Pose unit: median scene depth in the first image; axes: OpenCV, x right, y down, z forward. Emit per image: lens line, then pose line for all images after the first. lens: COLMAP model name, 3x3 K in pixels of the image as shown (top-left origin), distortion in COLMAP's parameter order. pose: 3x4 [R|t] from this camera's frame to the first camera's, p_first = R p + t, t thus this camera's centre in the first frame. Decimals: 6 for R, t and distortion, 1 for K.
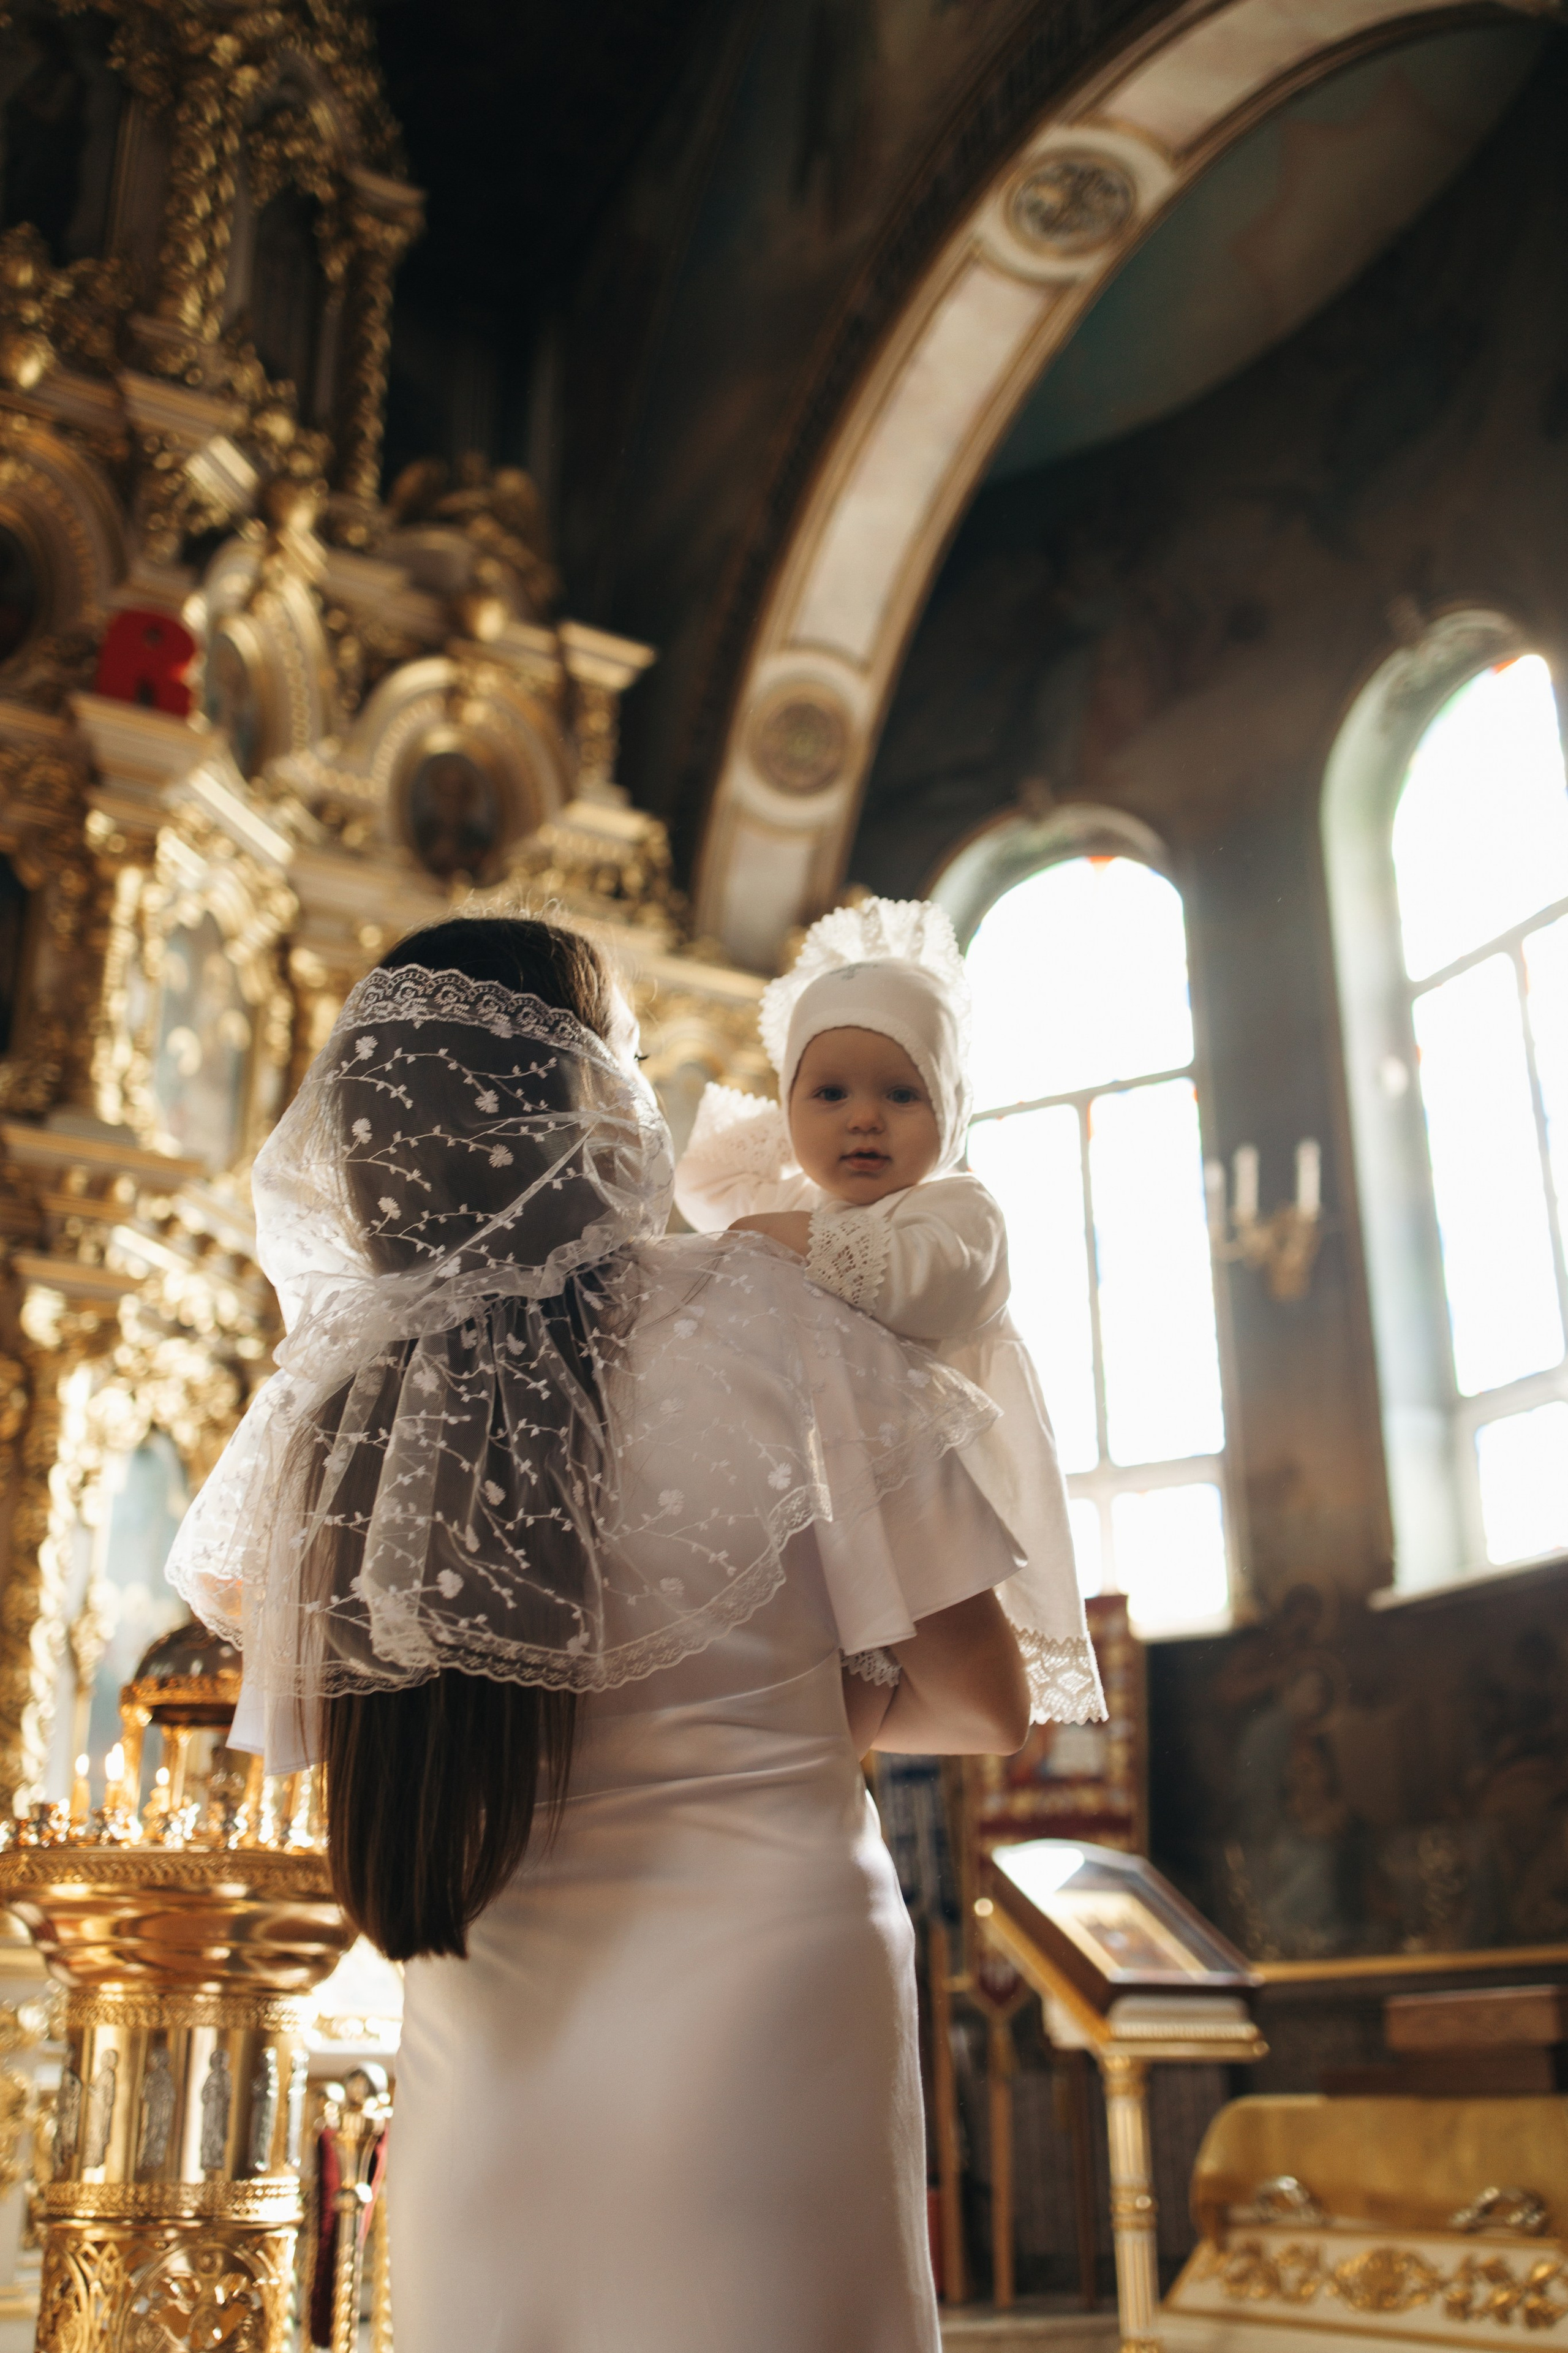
lens RADIAL K [[2337.6, 0, 785.2], [0, 2337.6, 1182.8], [0, 0, 1]] dist [-0.009160, 0.035993]
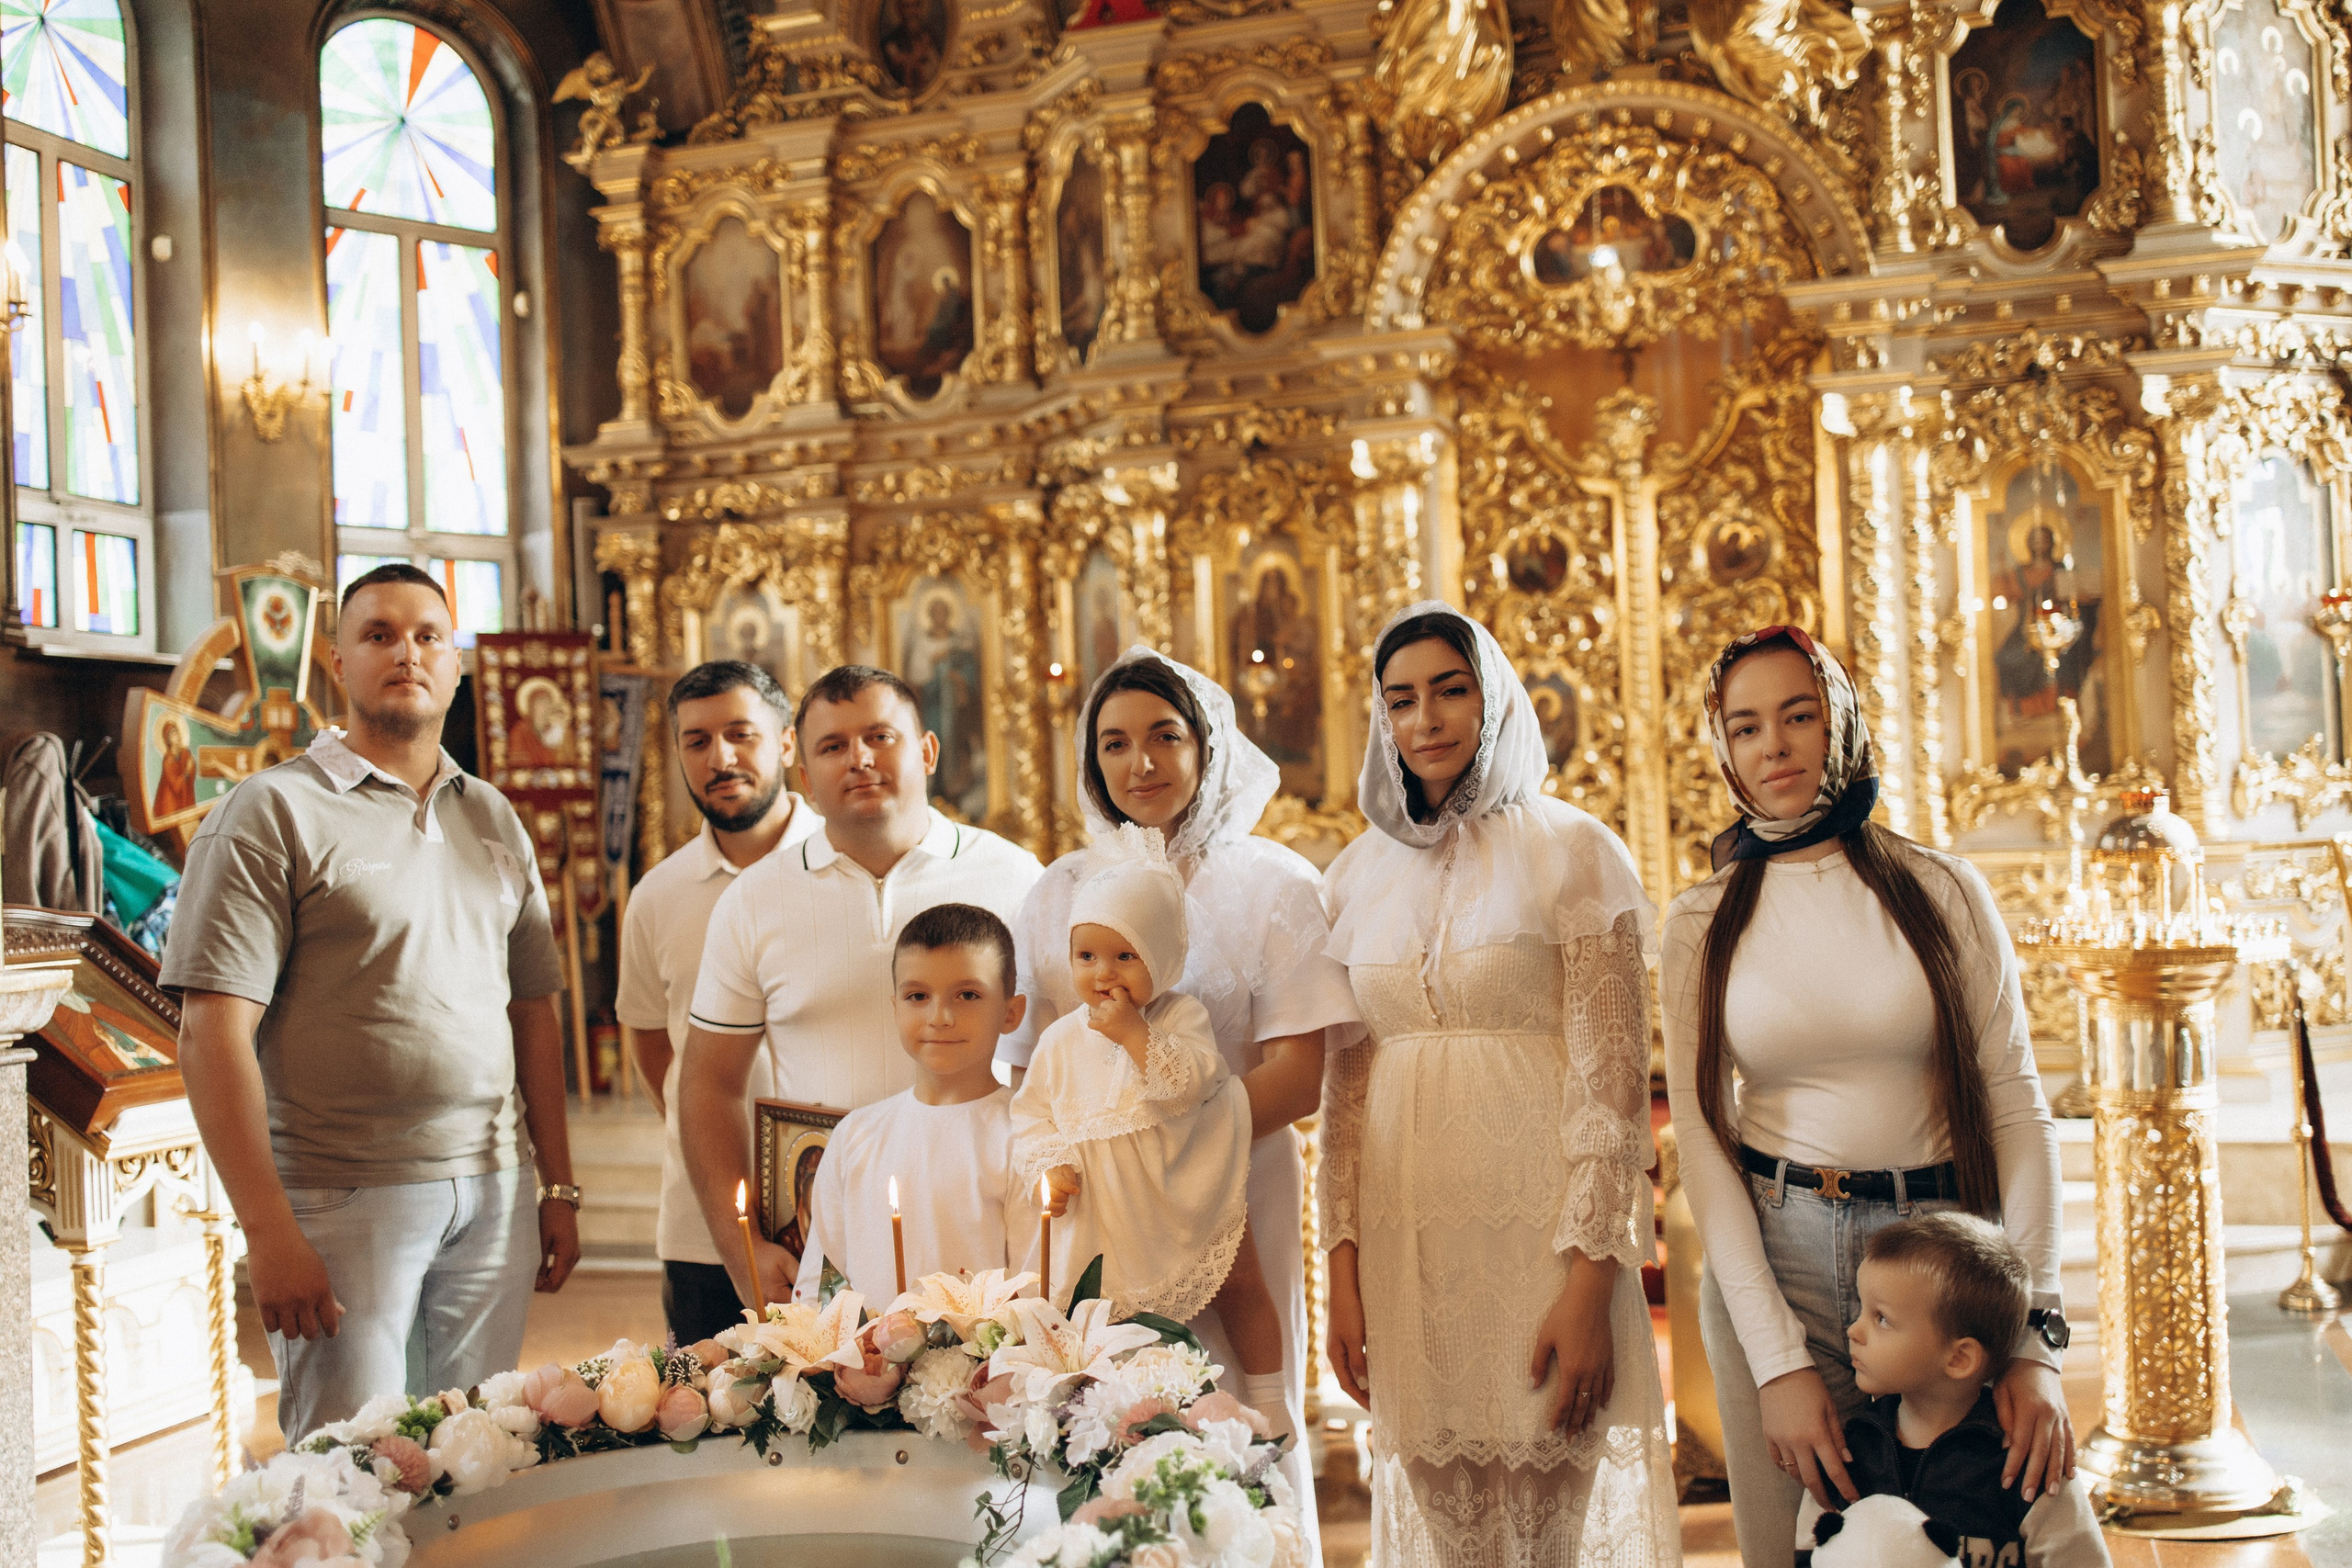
lens RADIAL K [[2333.3, 0, 1170.3], [0, 2333.3, 792.6], [0, 0, 1]] dist [0.016003, -0.020607]
pose [[0.688241, -0.033463, -0.724710, 0.211074], [0.300844, 0.922162, 0.243125, -0.188995], [0.660165, -0.385353, 0.644737, -0.266117]]
